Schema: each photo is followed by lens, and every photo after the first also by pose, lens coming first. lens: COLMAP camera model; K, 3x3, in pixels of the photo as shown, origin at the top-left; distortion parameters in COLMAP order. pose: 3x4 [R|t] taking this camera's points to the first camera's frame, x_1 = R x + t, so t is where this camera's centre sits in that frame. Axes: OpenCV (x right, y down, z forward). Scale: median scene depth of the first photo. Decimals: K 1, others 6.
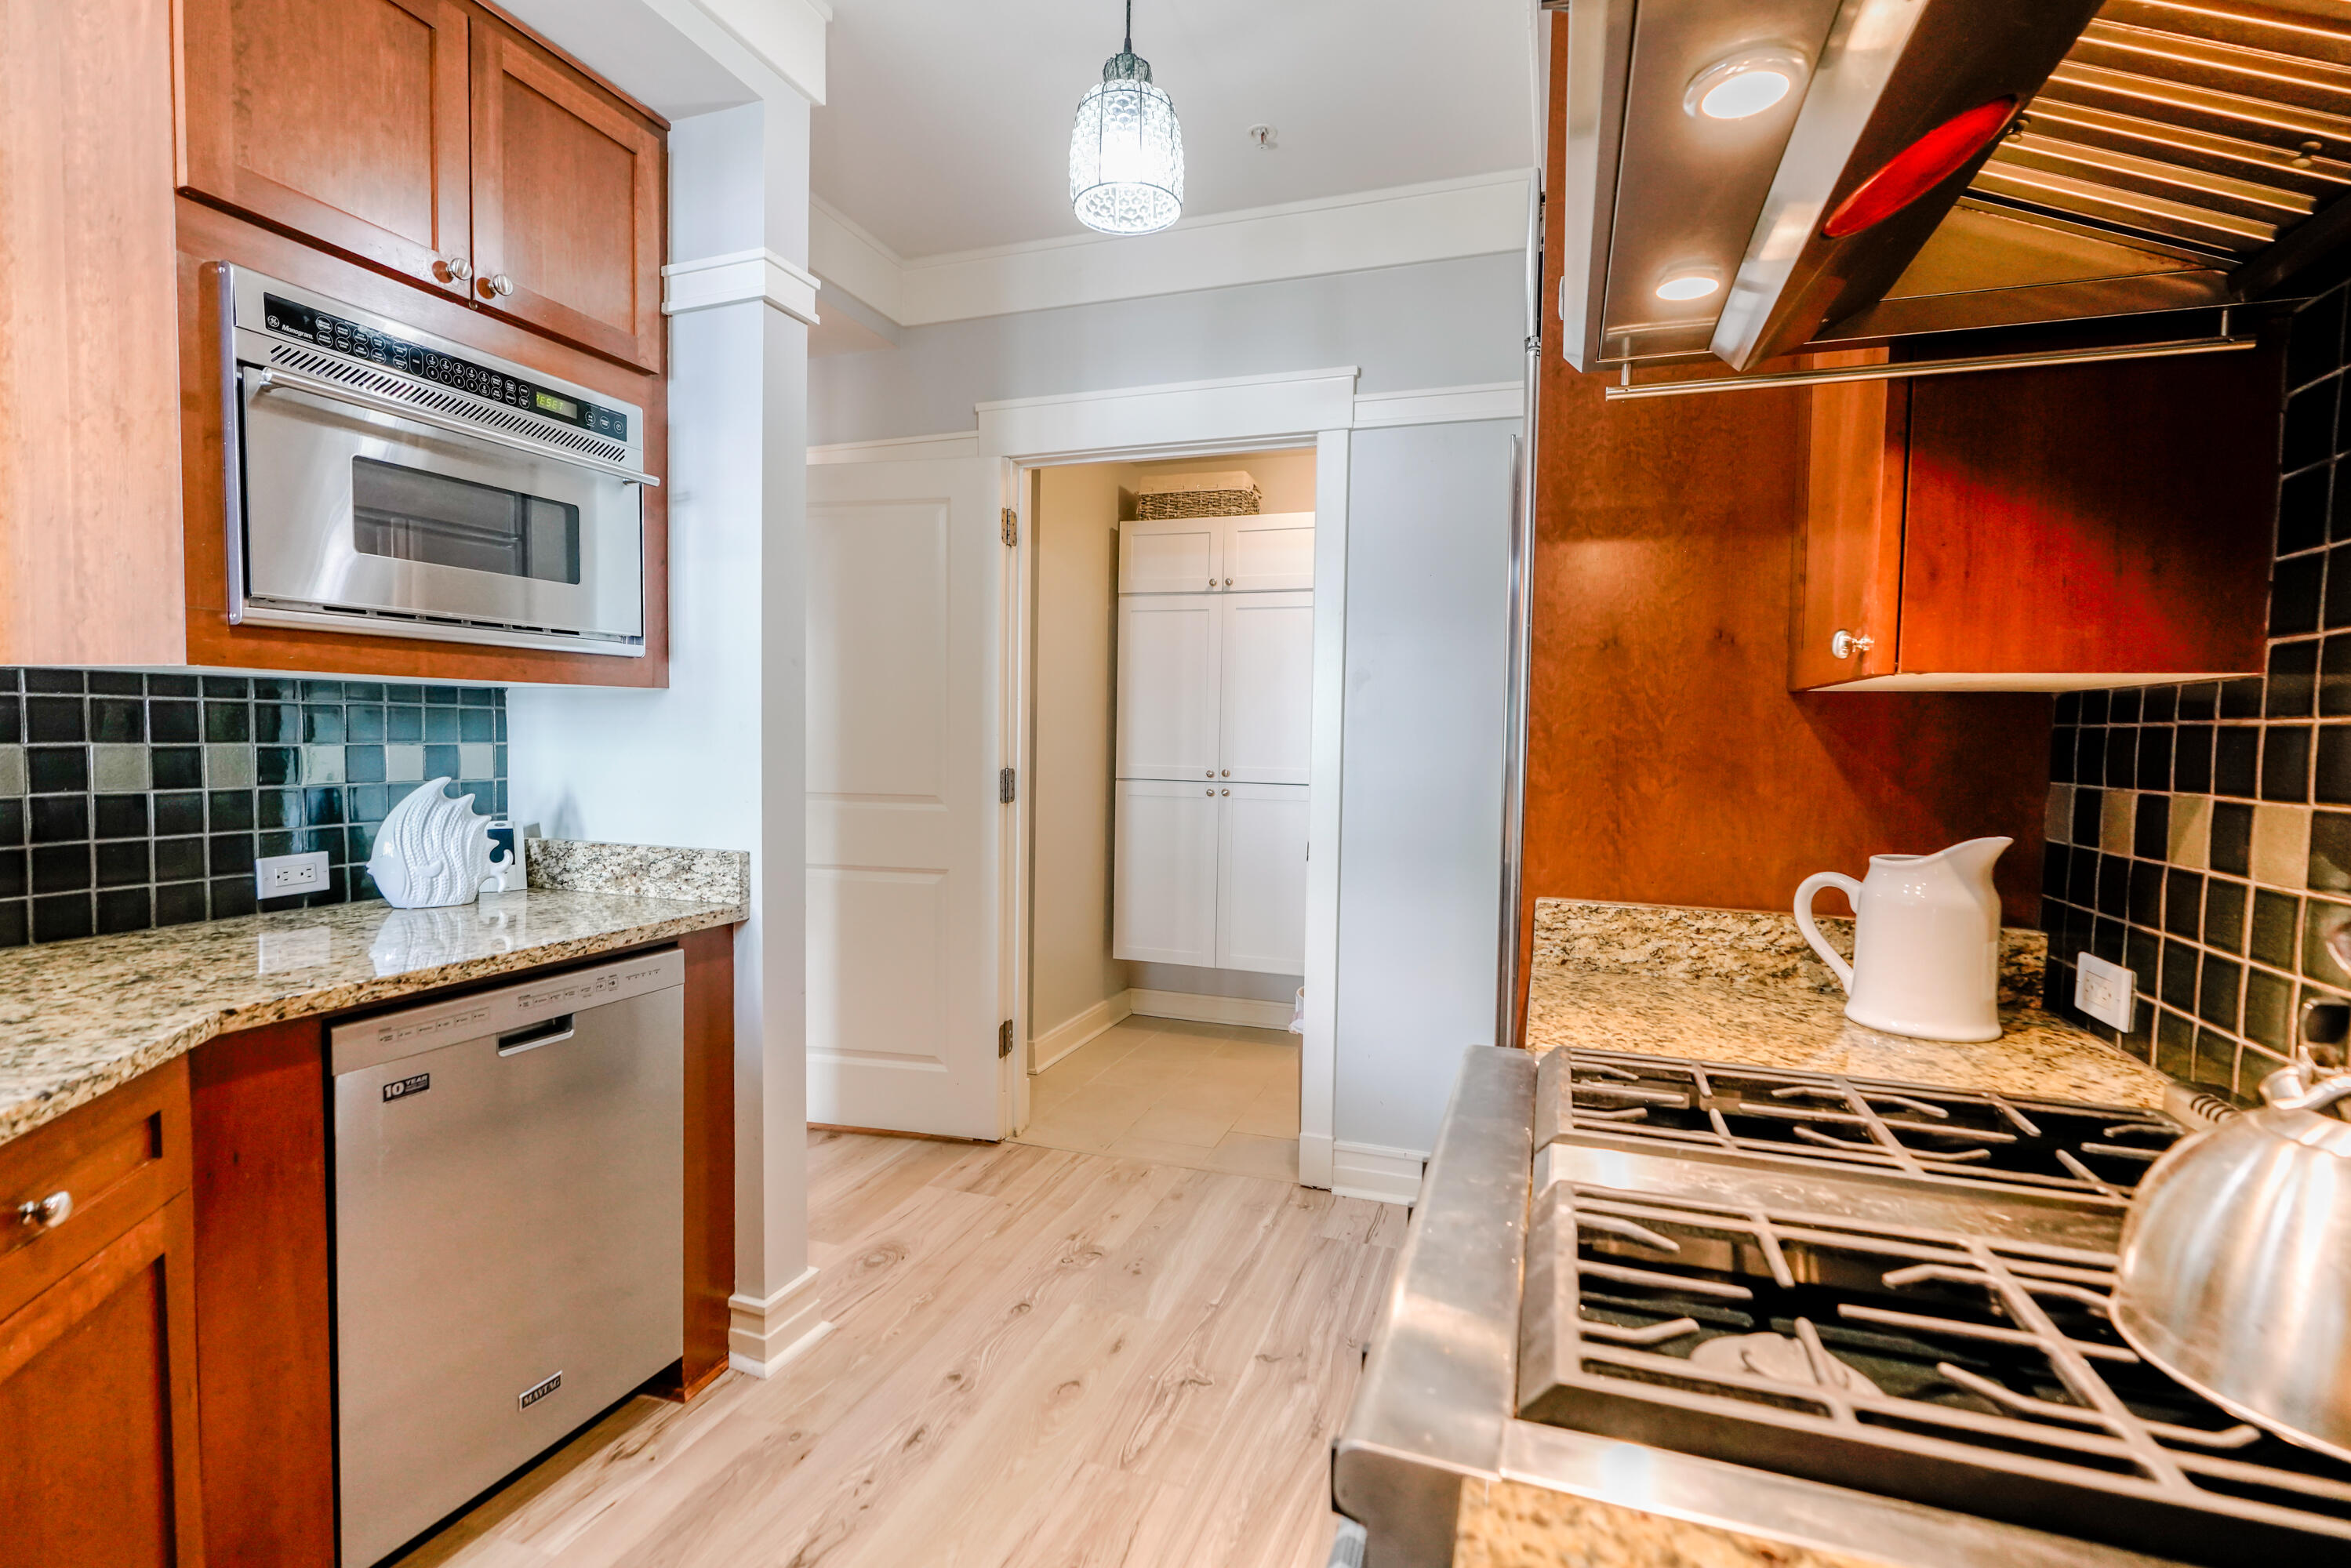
lens RADIAL K [[1092.0, 0, 1175.5], [0, 1092.0, 784.0], [0, 0, 1]] dist [-0.001986, 0.000198]
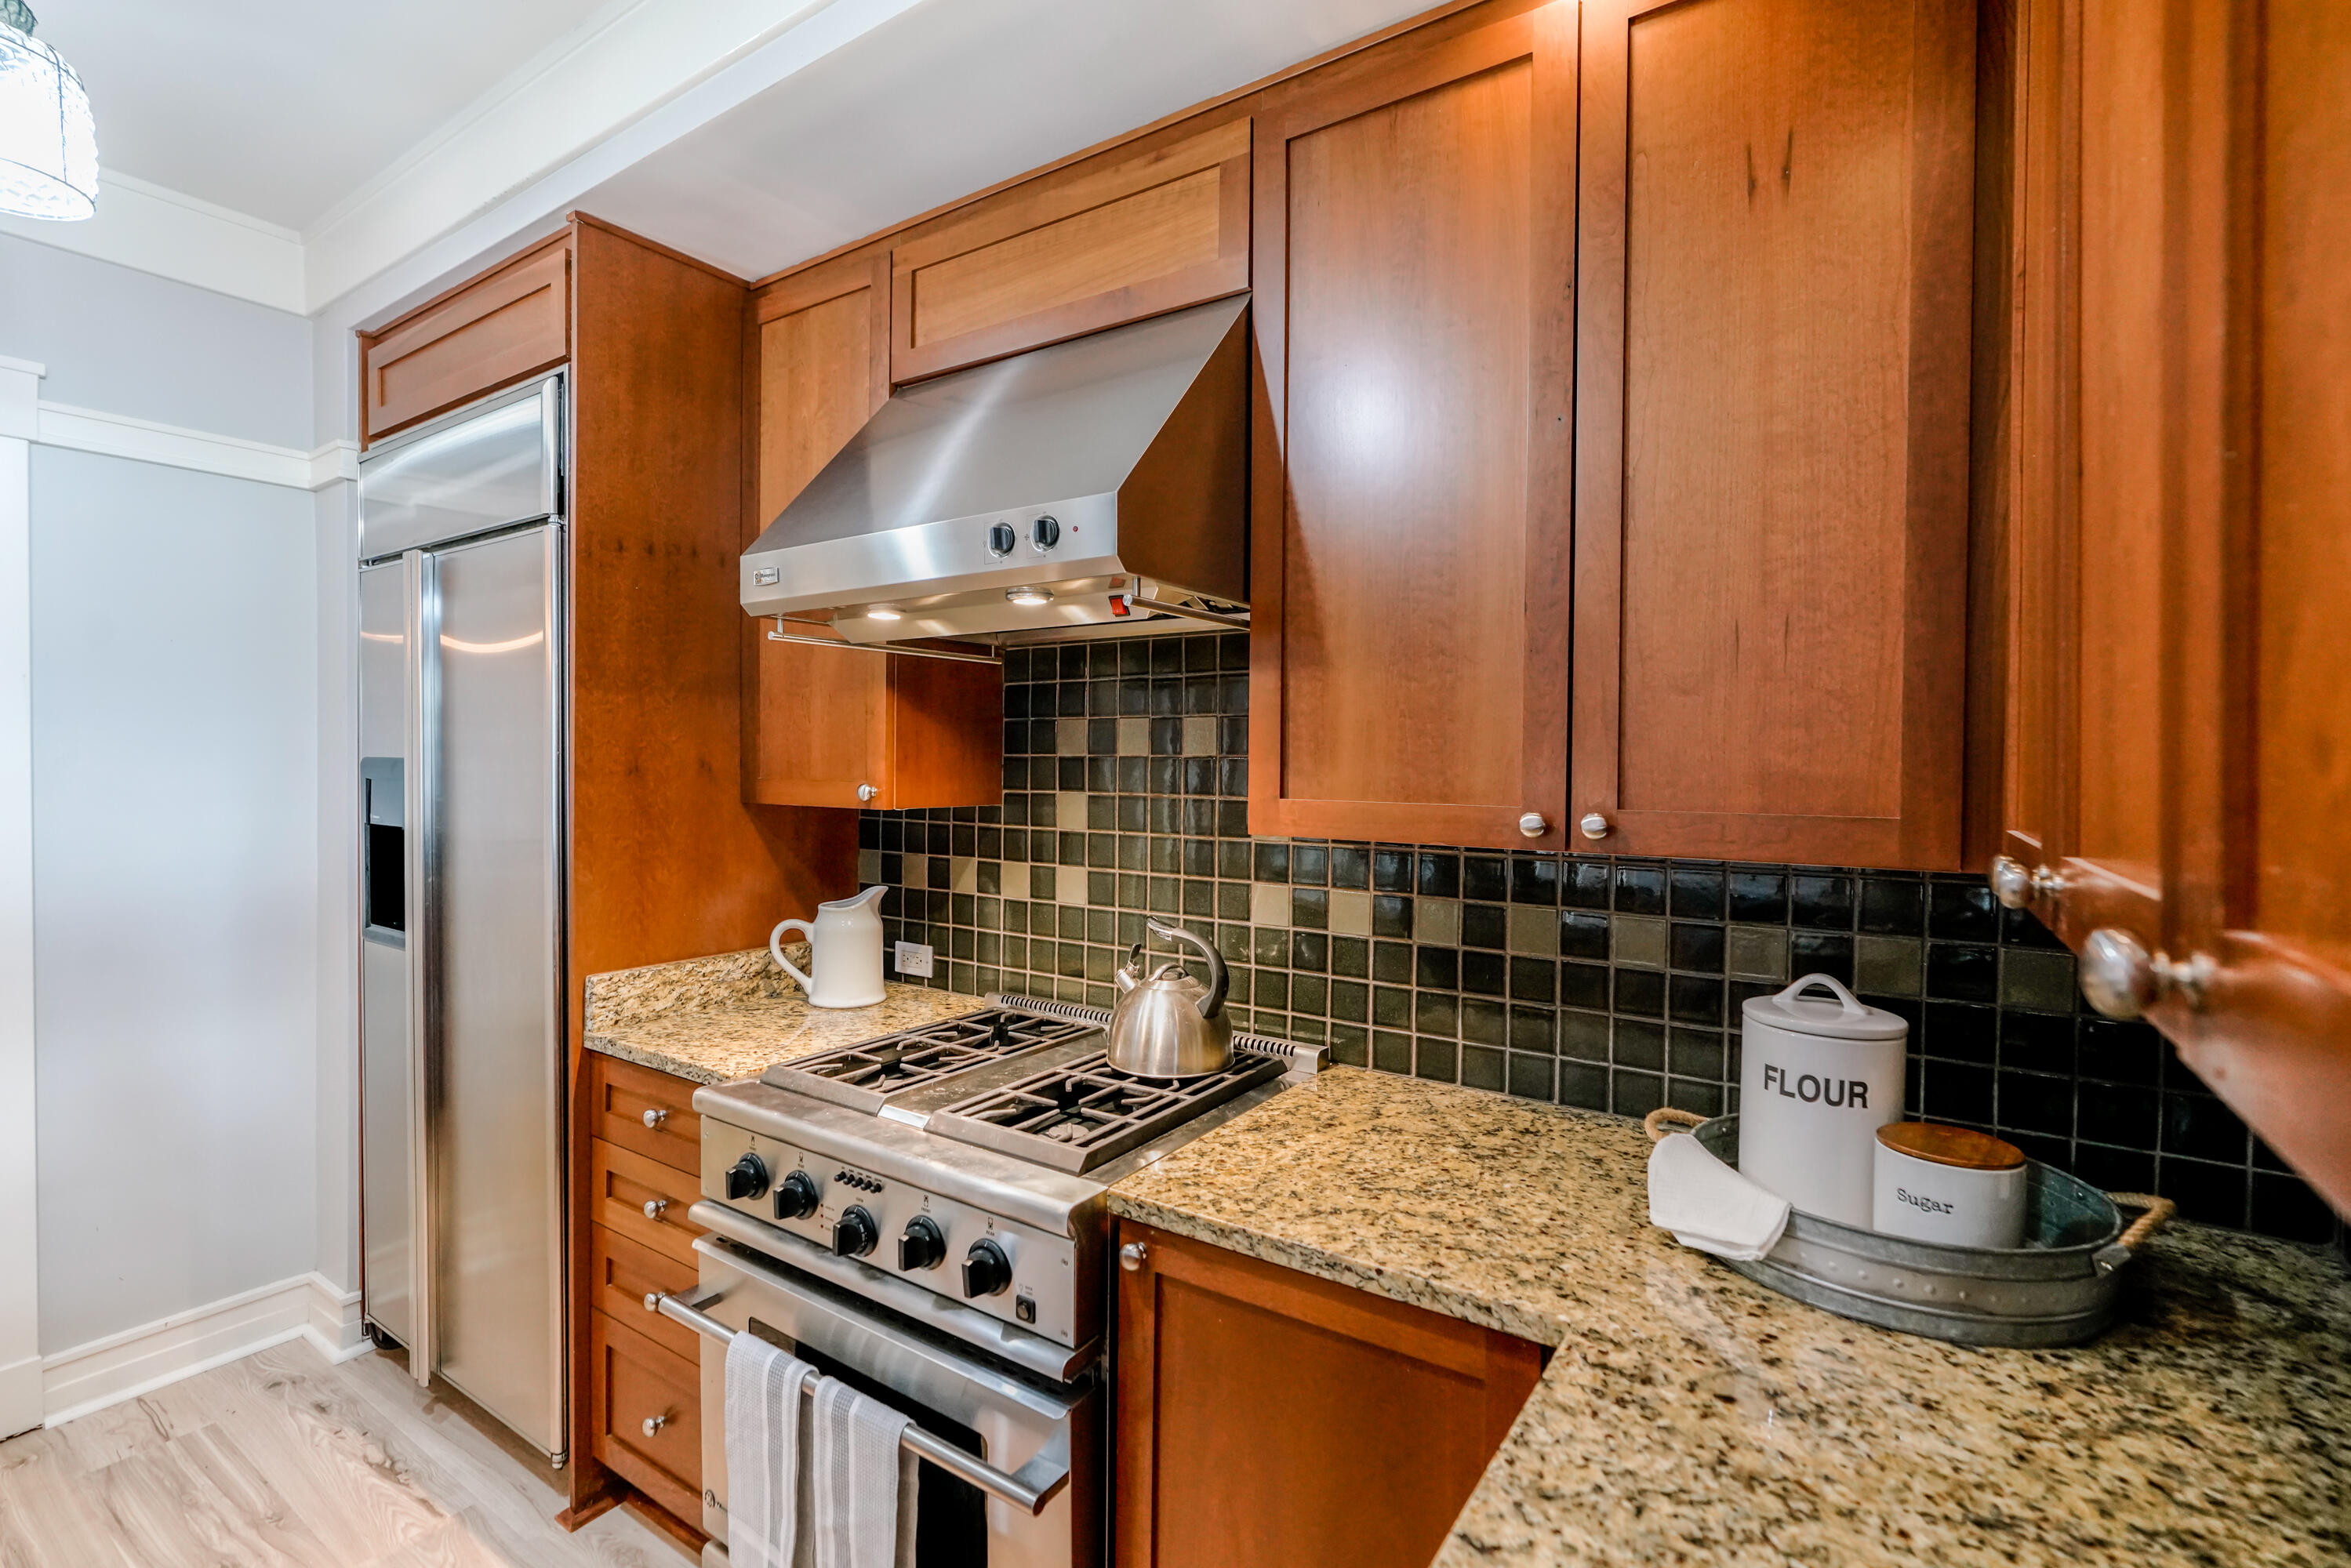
lens RADIAL K [[1064.4, 0, 1156.8], [0, 1064.4, 772.0], [0, 0, 1]] dist [-0.000551, 0.000782]
pose [[0.270164, -0.026441, 0.962451, -0.747085], [0.042047, 0.998993, 0.015642, -0.136322], [-0.961896, 0.036243, 0.271004, 0.062323]]
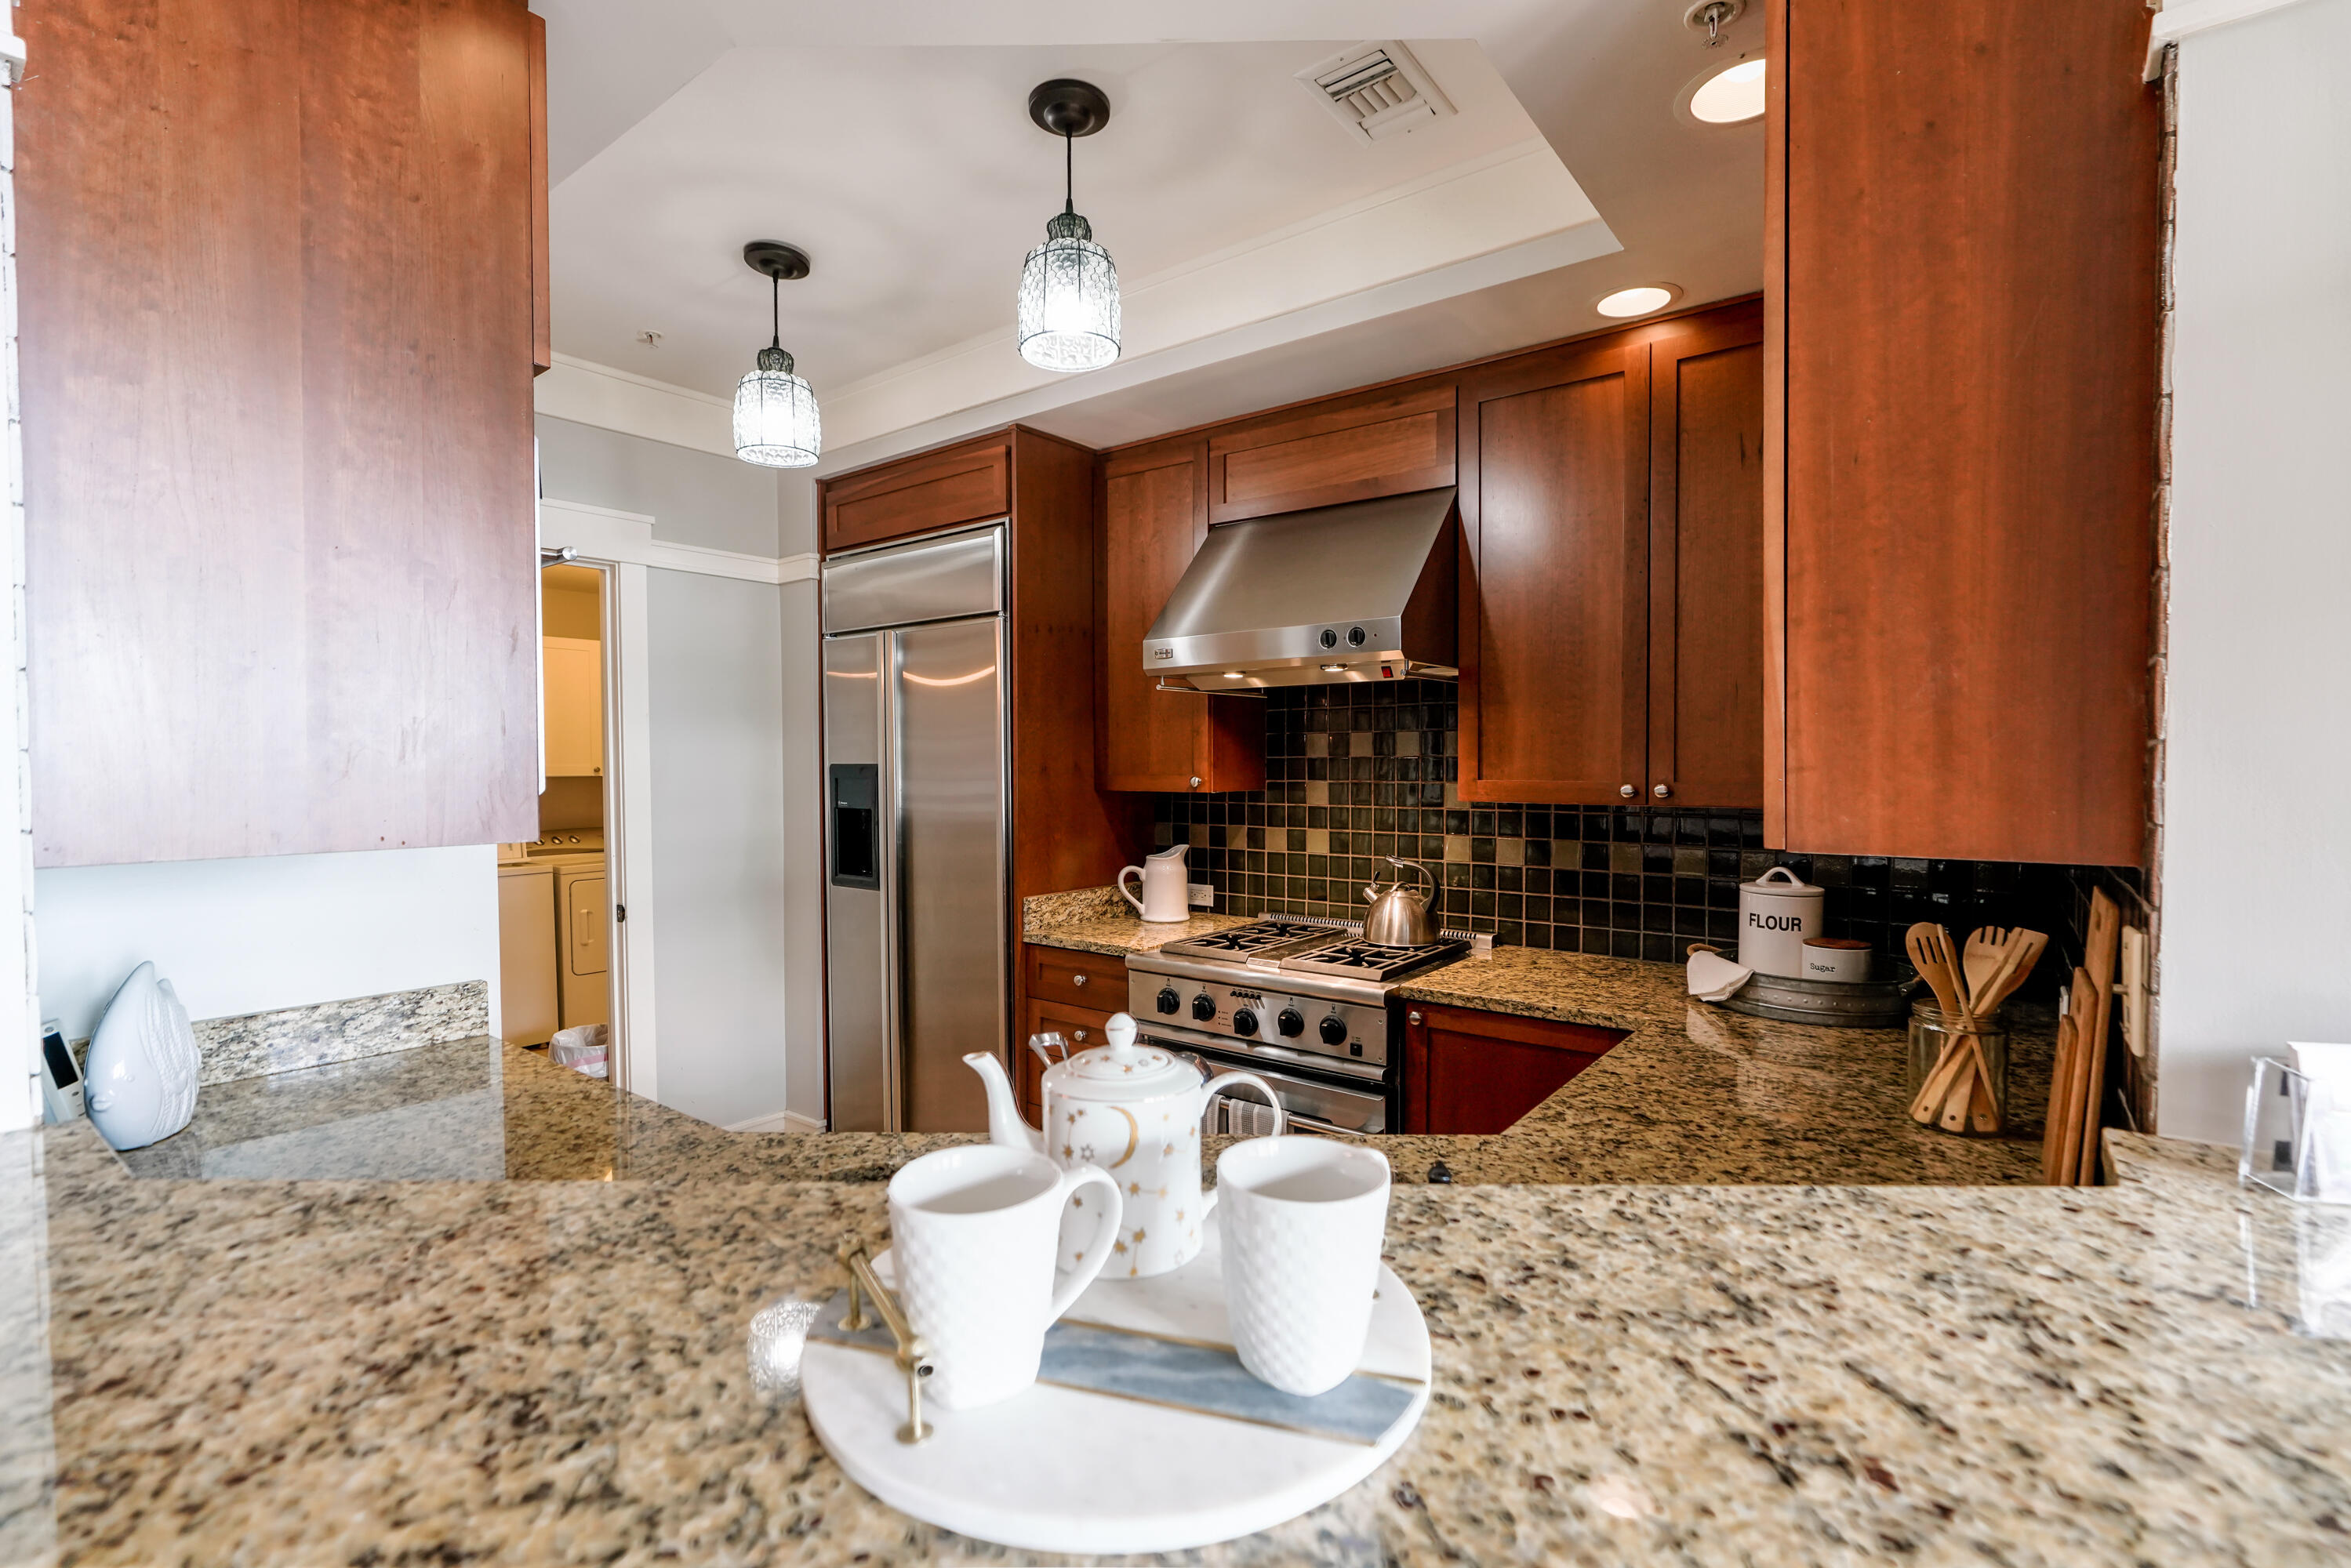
lens RADIAL K [[1058.3, 0, 1169.5], [0, 1058.3, 785.0], [0, 0, 1]] dist [-0.003475, 0.000628]
pose [[0.321415, -0.039980, 0.946094, -1.617338], [0.053703, 0.998270, 0.023940, -0.153077], [-0.945415, 0.043113, 0.323006, 0.147391]]
